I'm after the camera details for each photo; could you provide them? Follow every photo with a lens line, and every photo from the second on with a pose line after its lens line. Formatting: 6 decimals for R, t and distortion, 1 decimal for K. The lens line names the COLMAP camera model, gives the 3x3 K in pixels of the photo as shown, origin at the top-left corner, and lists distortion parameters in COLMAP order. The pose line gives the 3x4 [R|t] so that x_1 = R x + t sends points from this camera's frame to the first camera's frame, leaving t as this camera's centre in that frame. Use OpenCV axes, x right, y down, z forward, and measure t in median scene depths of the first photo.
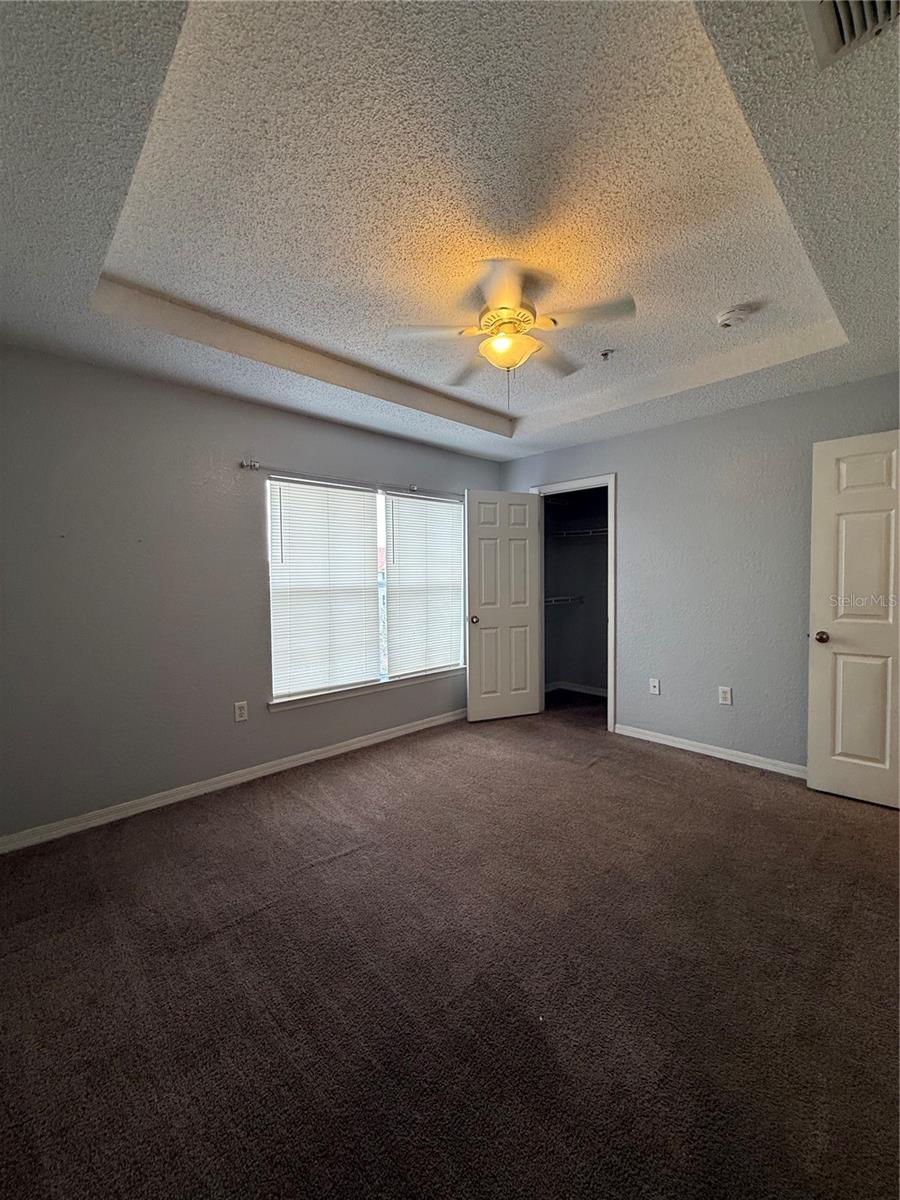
lens RADIAL K [[482.7, 0, 450.9], [0, 482.7, 596.8], [0, 0, 1]] dist [-0.001096, -0.001119]
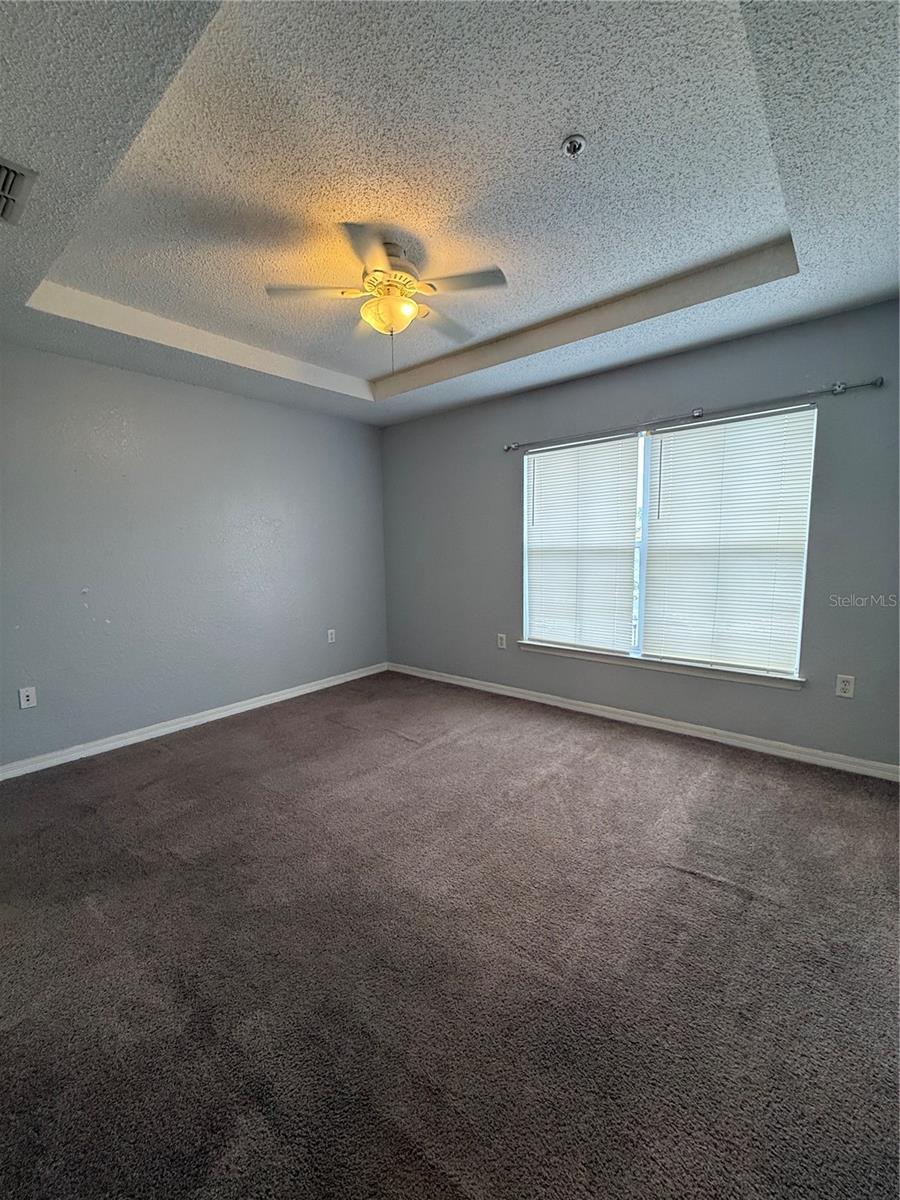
lens RADIAL K [[482.7, 0, 448.3], [0, 482.7, 599.7], [0, 0, 1]] dist [-0.001096, -0.001119]
pose [[0.109700, 0.118812, -0.986838, 0.724961], [-0.023607, 0.992862, 0.116913, -0.022401], [0.993684, 0.010471, 0.111722, 0.615047]]
